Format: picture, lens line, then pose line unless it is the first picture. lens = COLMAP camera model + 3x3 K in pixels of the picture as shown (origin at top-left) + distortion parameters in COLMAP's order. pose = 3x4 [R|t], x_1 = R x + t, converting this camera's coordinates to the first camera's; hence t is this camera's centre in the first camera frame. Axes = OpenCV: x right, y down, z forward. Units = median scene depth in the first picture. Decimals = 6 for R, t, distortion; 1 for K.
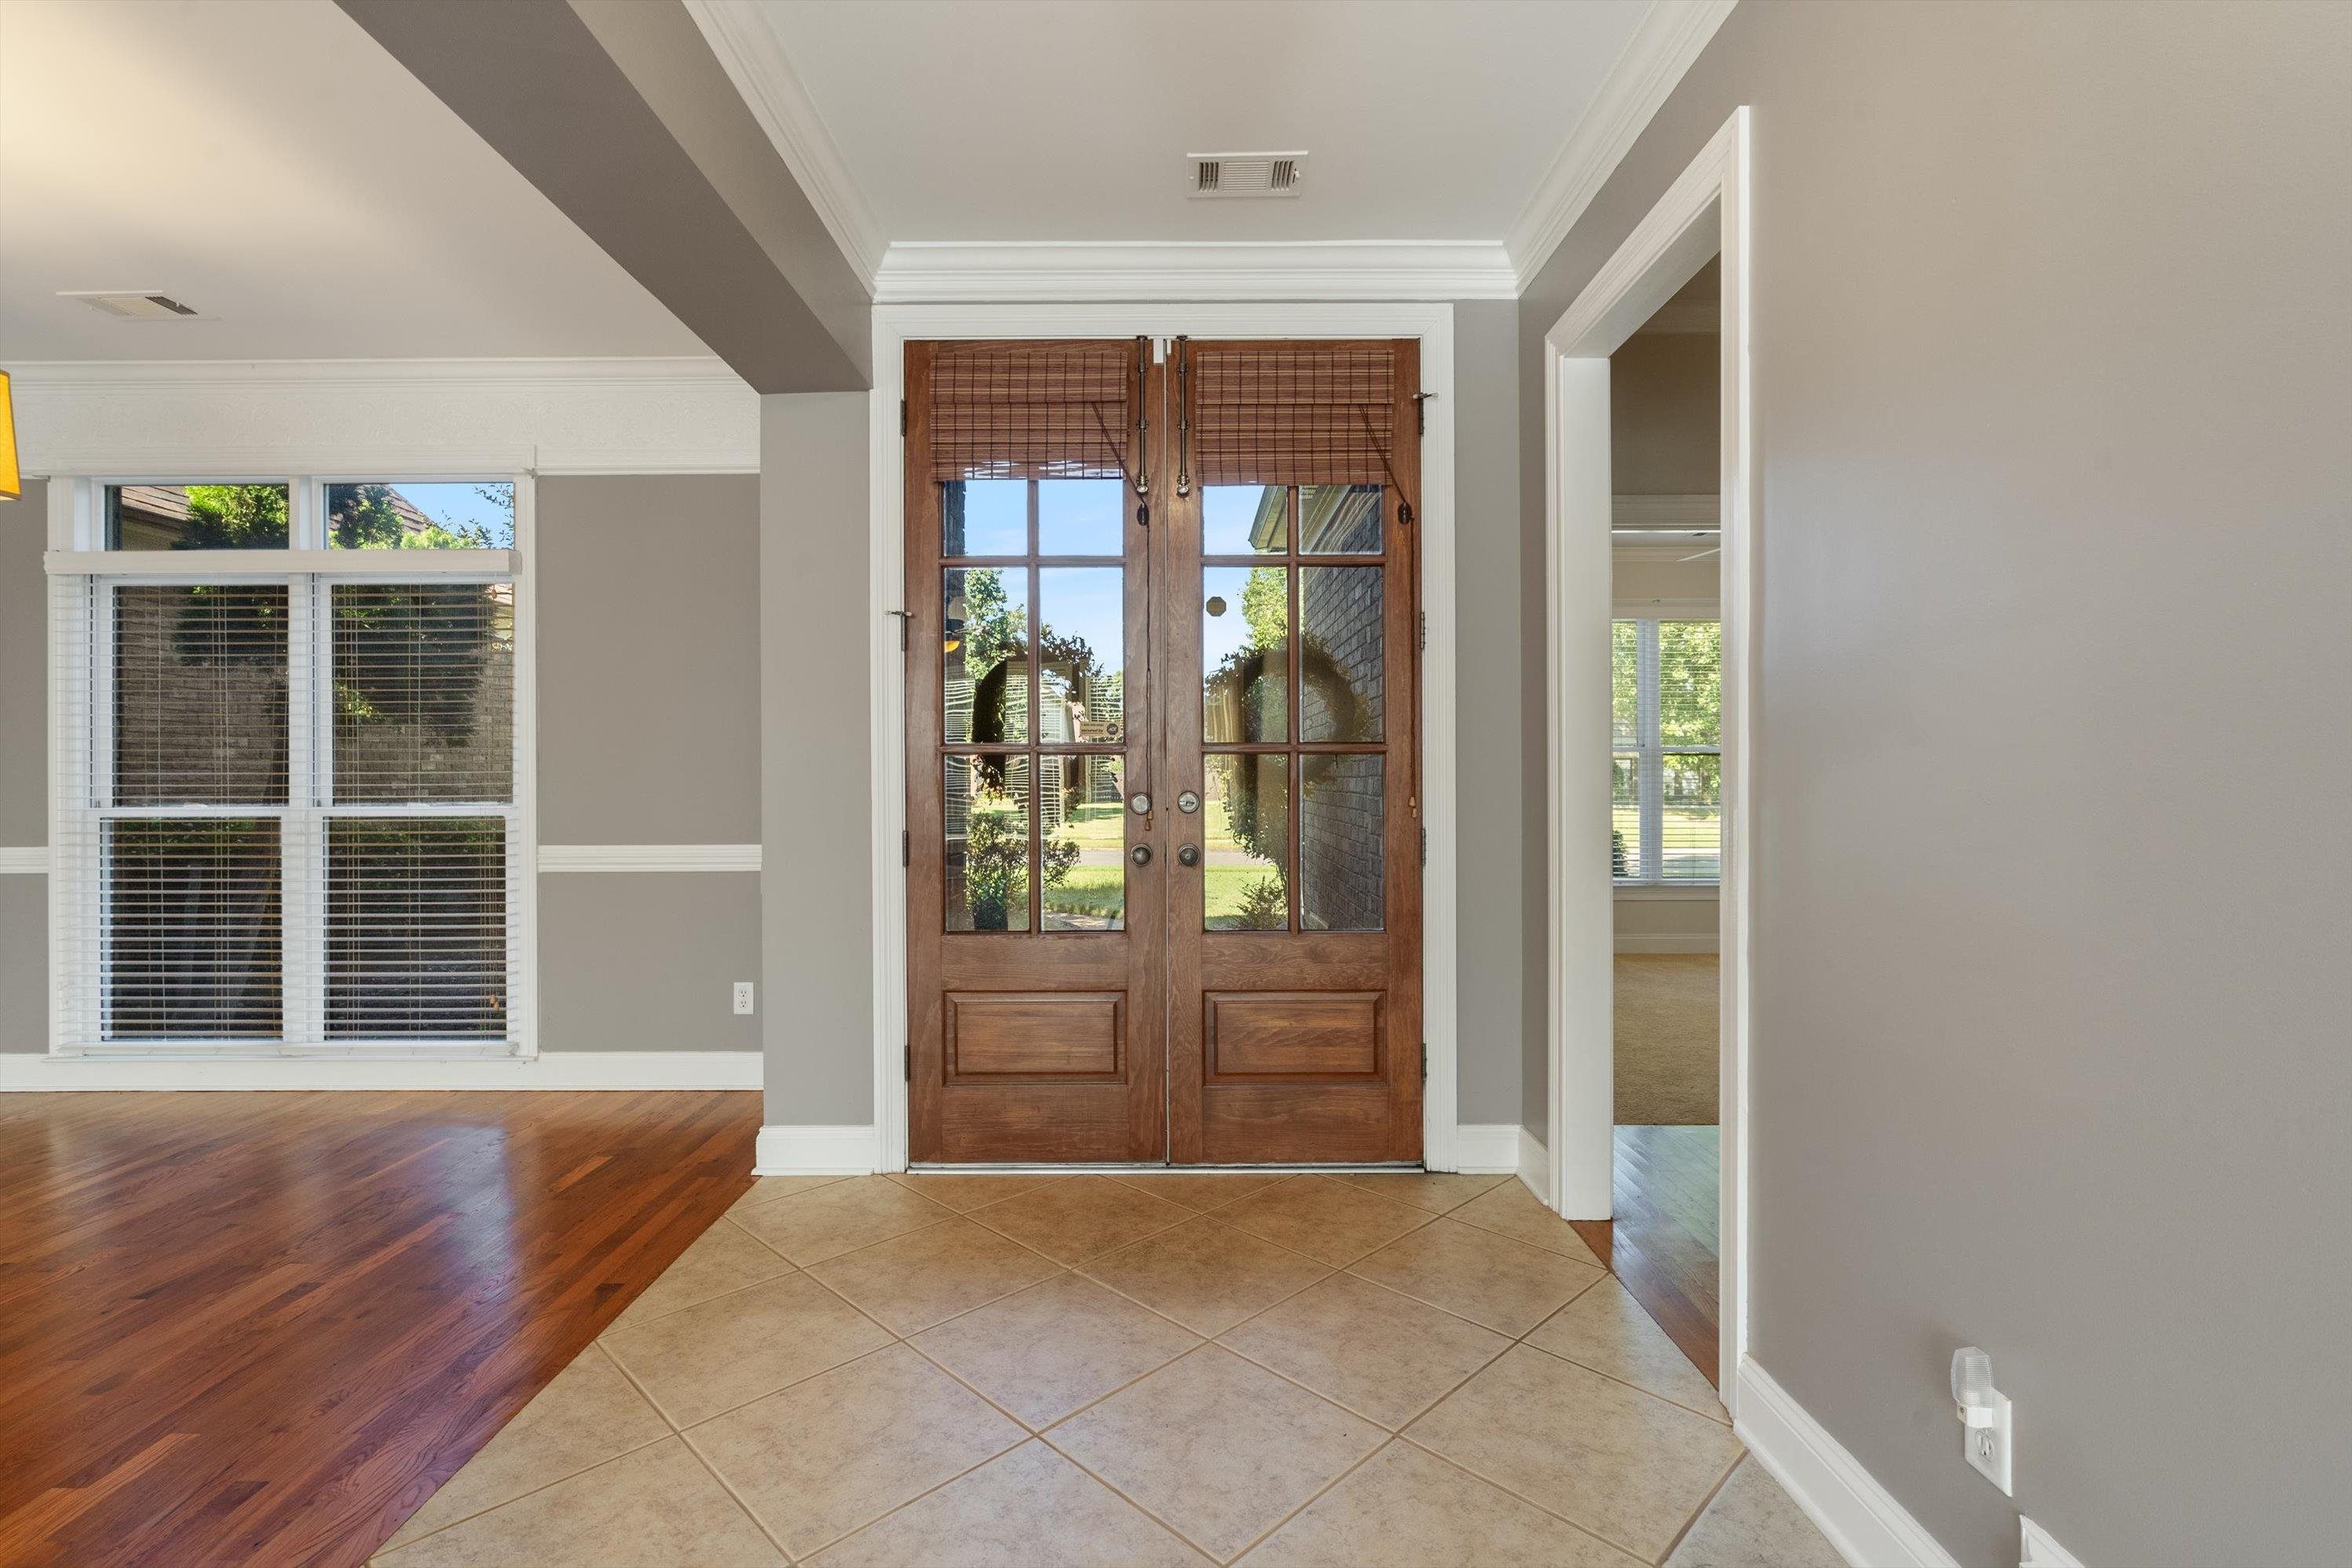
lens RADIAL K [[1067.9, 0, 1174.9], [0, 1067.9, 775.2], [0, 0, 1]] dist [-0.001535, -0.000132]
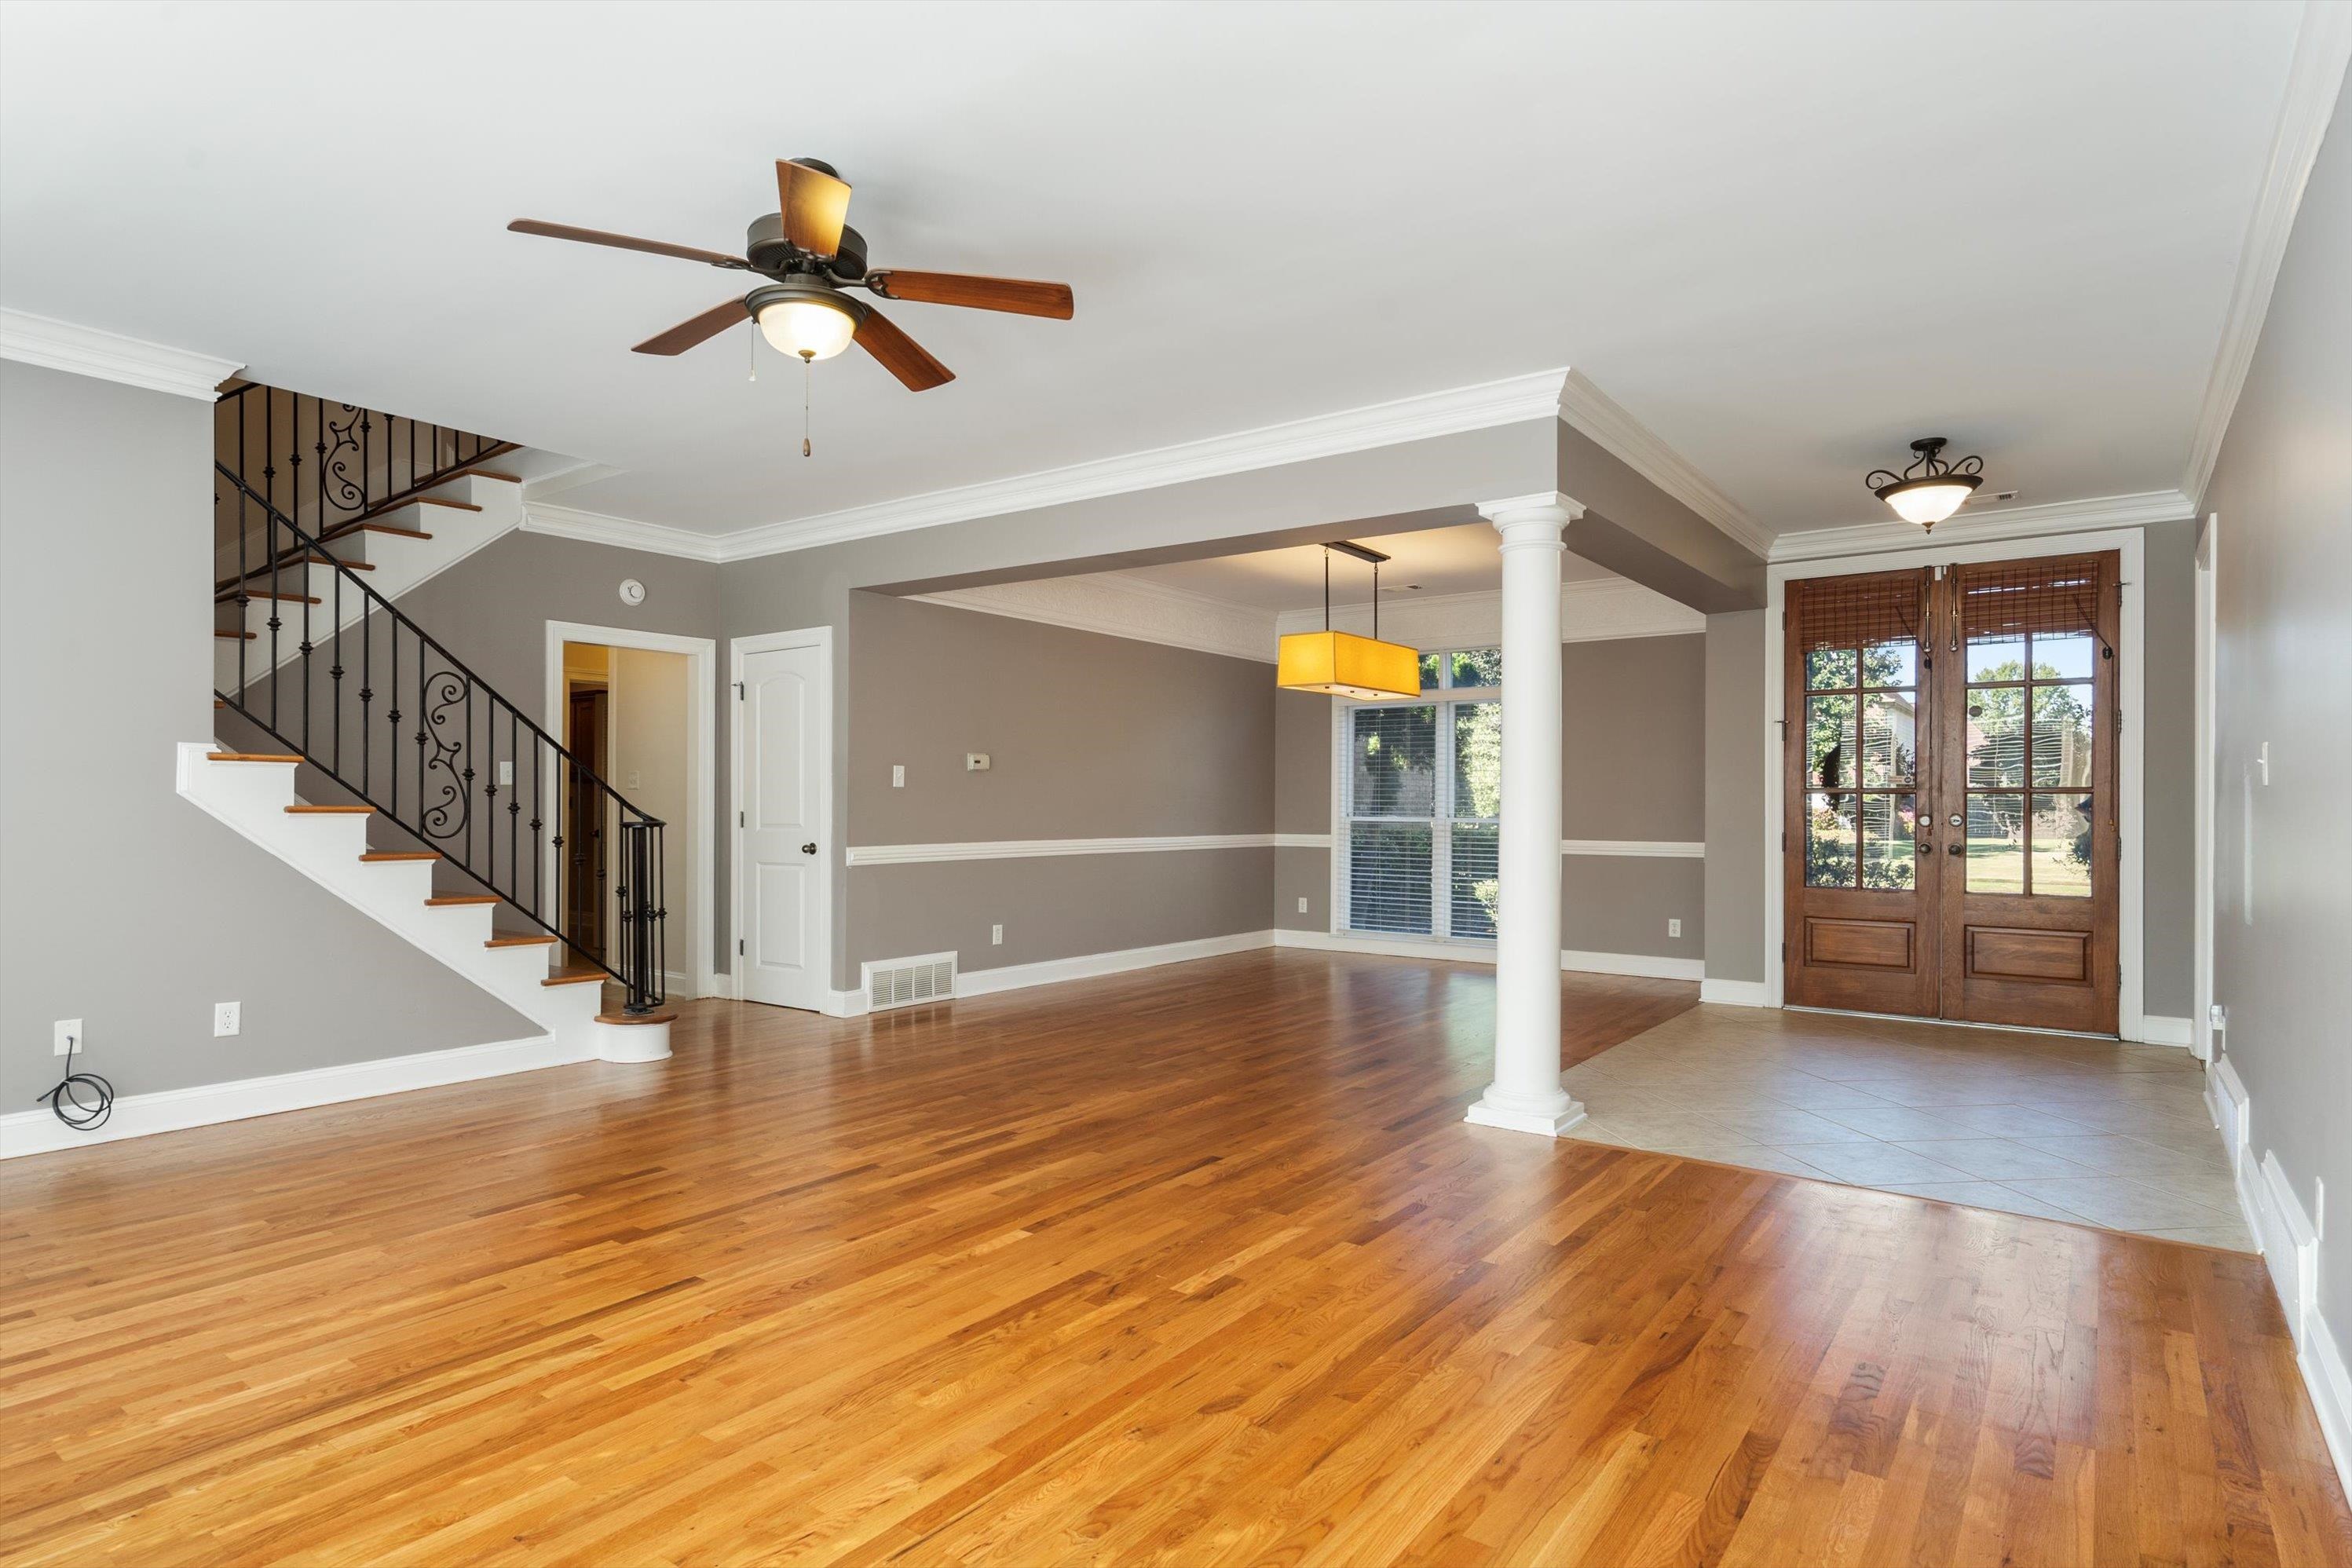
lens RADIAL K [[1230.0, 0, 1165.1], [0, 1230.0, 806.2], [0, 0, 1]] dist [0.002858, -0.000006]
pose [[0.793622, 0.007299, -0.608368, 0.217662], [-0.004291, 0.999970, 0.006400, -0.006167], [0.608397, -0.002469, 0.793629, -1.468056]]
